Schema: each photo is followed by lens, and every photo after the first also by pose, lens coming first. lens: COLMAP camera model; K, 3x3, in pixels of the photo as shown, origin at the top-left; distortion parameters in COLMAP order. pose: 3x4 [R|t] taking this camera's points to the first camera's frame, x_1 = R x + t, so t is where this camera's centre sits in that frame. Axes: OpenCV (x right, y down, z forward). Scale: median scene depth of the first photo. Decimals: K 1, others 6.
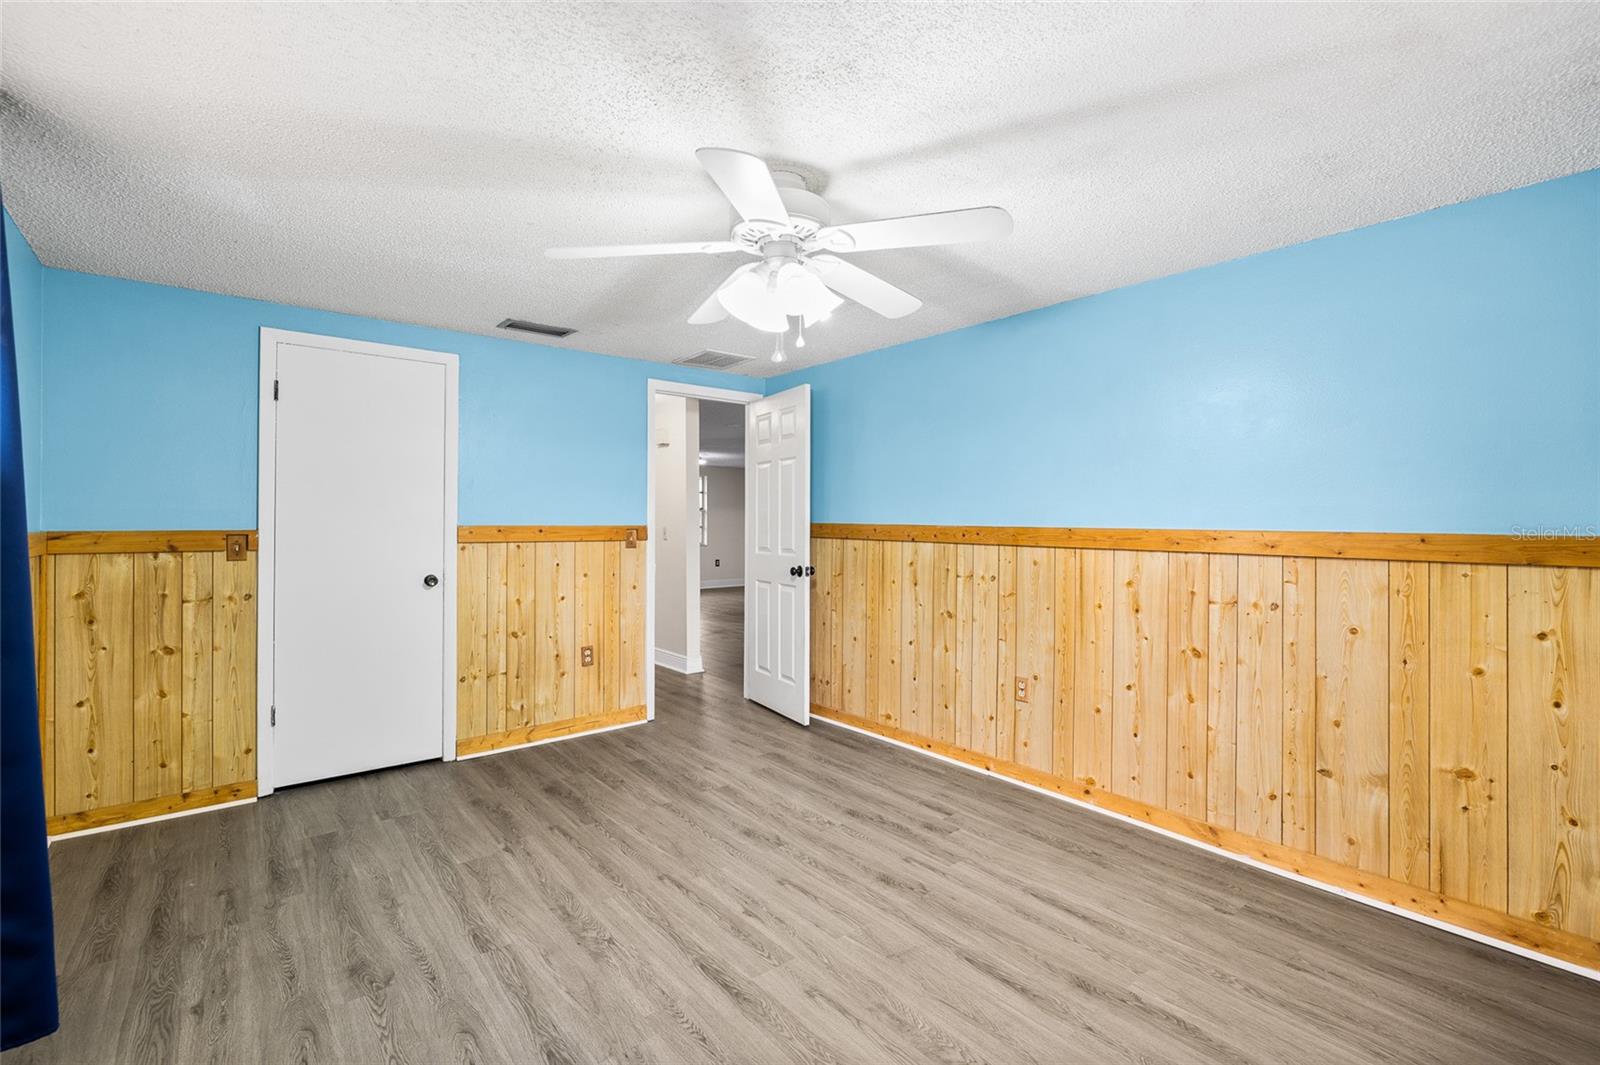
lens RADIAL K [[717.7, 0, 807.3], [0, 717.7, 520.0], [0, 0, 1]] dist [-0.014037, 0.004165]
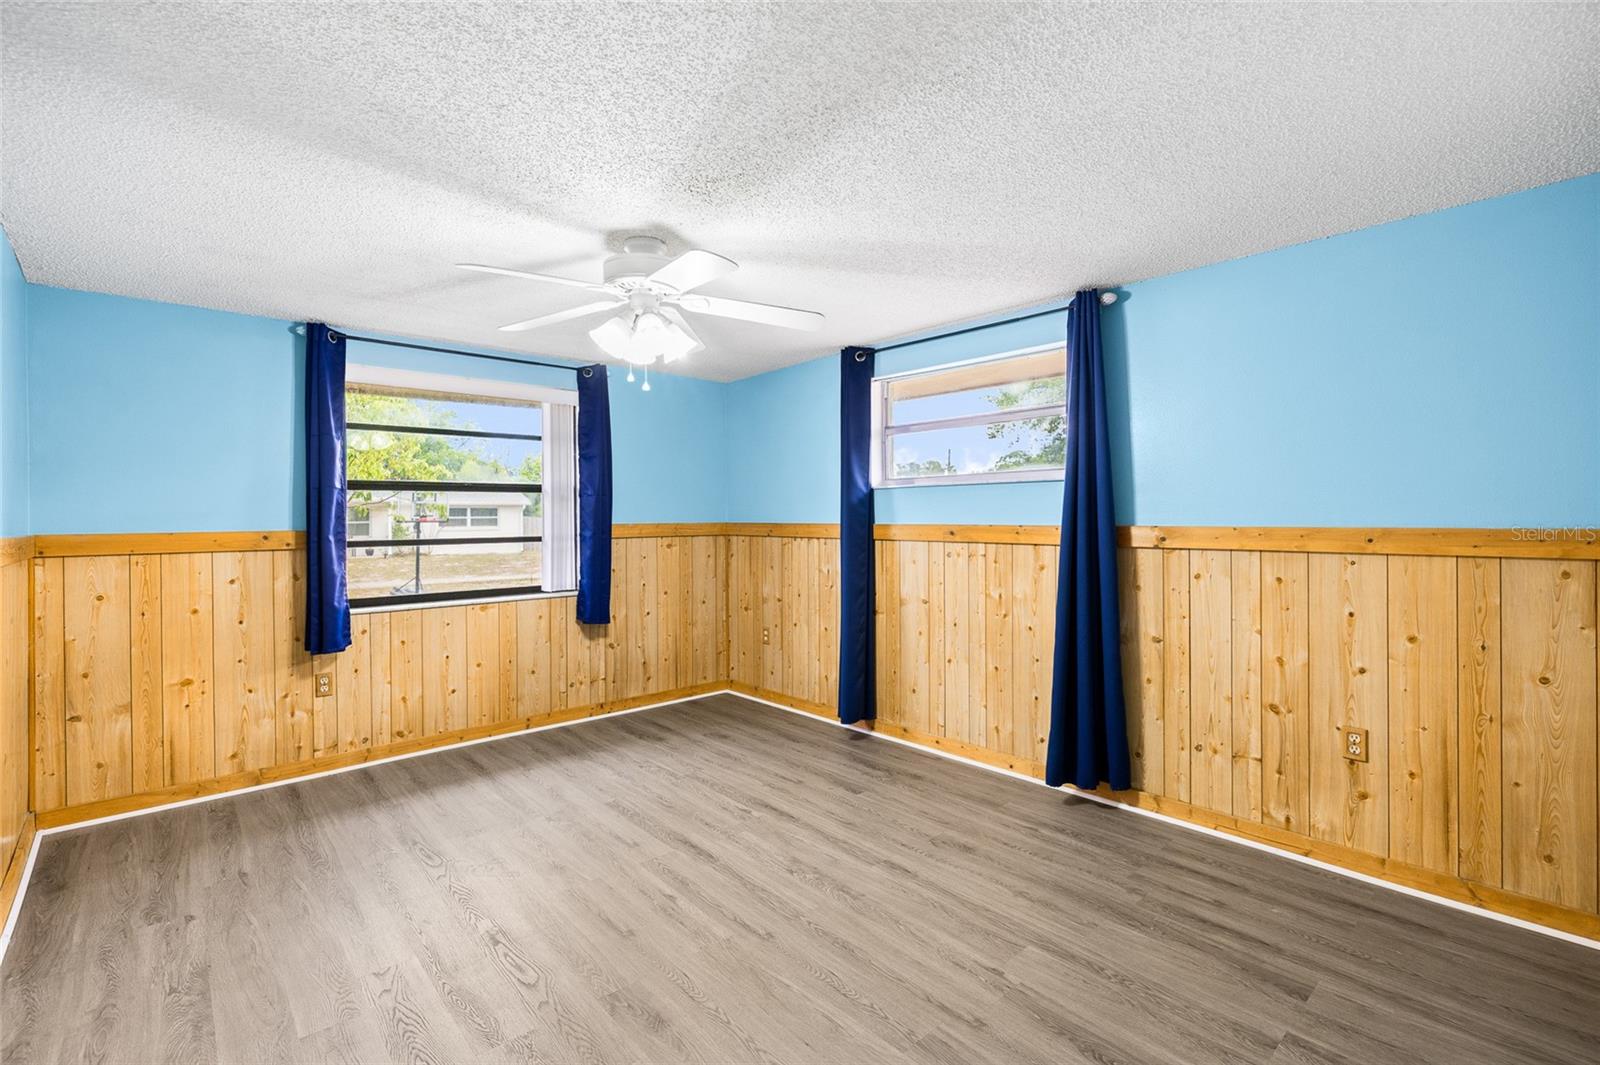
lens RADIAL K [[717.7, 0, 792.4], [0, 717.7, 524.8], [0, 0, 1]] dist [-0.014037, 0.004165]
pose [[-0.999690, 0.005657, -0.024231, -0.234371], [0.005359, 0.999910, 0.012335, -0.003395], [0.024298, 0.012201, -0.999630, 2.028916]]
